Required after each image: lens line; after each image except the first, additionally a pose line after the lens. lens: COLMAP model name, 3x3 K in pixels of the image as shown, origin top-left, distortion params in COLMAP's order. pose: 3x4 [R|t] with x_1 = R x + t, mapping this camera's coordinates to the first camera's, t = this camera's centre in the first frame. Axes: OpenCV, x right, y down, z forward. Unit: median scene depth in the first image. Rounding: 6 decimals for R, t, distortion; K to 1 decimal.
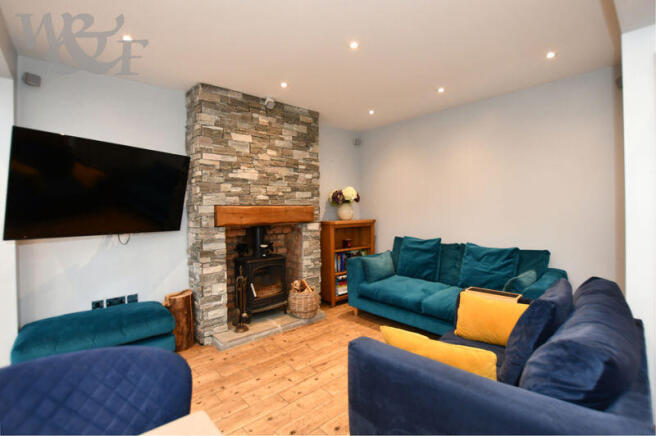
lens RADIAL K [[290.0, 0, 328.0], [0, 290.0, 218.0], [0, 0, 1]] dist [-0.017113, 0.000327]
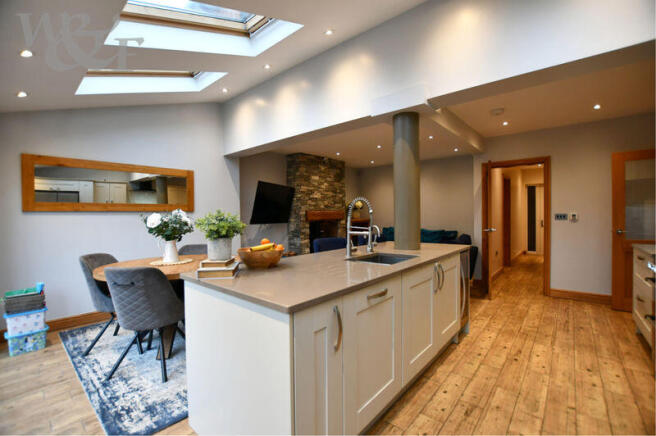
lens RADIAL K [[290.0, 0, 328.0], [0, 290.0, 218.0], [0, 0, 1]] dist [-0.017113, 0.000327]
pose [[0.989891, 0.005808, 0.141711, -0.492704], [-0.004619, 0.999951, -0.008715, 0.024207], [-0.141754, 0.007972, 0.989870, -1.032458]]
